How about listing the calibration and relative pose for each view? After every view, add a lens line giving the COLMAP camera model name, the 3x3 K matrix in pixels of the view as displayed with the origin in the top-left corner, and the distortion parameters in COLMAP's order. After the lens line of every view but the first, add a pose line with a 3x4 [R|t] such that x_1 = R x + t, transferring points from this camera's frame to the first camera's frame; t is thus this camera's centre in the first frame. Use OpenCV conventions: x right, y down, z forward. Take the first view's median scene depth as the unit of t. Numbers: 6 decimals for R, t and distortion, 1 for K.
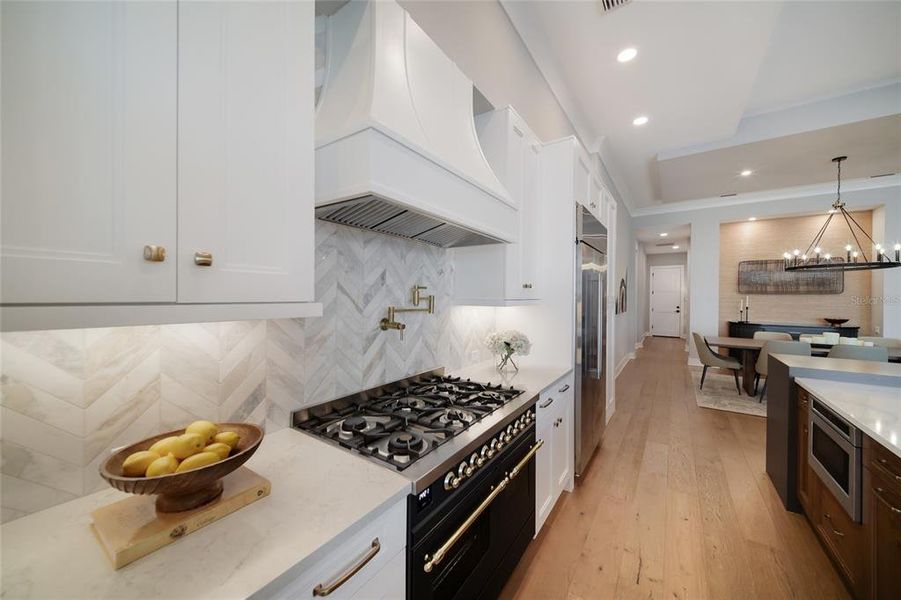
lens RADIAL K [[320.9, 0, 457.1], [0, 320.9, 298.9], [0, 0, 1]] dist [-0.000659, -0.000229]
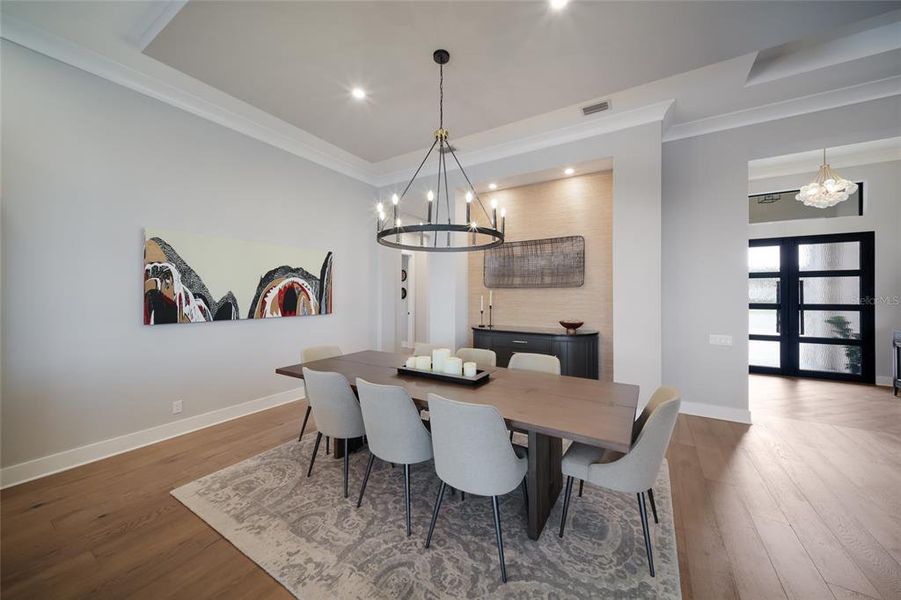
lens RADIAL K [[322.5, 0, 466.3], [0, 322.5, 293.2], [0, 0, 1]] dist [0.000044, -0.000073]
pose [[0.997011, -0.006833, 0.076958, 3.071386], [0.007886, 0.999879, -0.013387, 0.021316], [-0.076857, 0.013954, 0.996944, 1.046404]]
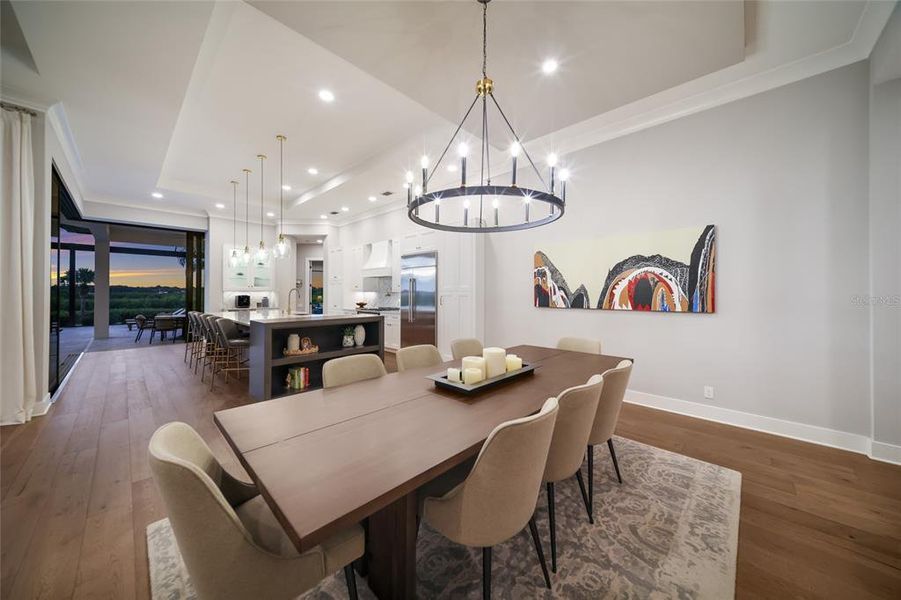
lens RADIAL K [[312.0, 0, 453.0], [0, 312.0, 290.9], [0, 0, 1]] dist [0.000199, 0.000159]
pose [[-0.165406, -0.012686, -0.986144, 4.300402], [-0.009883, 0.999888, -0.011205, 0.057398], [0.986176, 0.007892, -0.165513, 2.723808]]
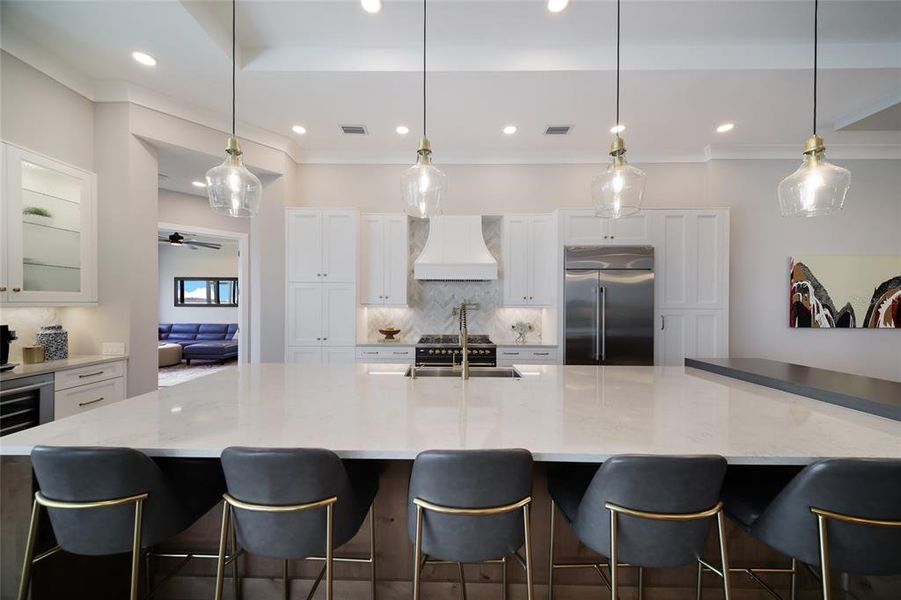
lens RADIAL K [[314.8, 0, 433.8], [0, 314.8, 304.1], [0, 0, 1]] dist [0.000071, -0.000075]
pose [[0.541829, -0.002310, -0.840486, 1.955572], [-0.007335, 0.999945, -0.007477, 0.019862], [0.840457, 0.010216, 0.541782, -0.625992]]
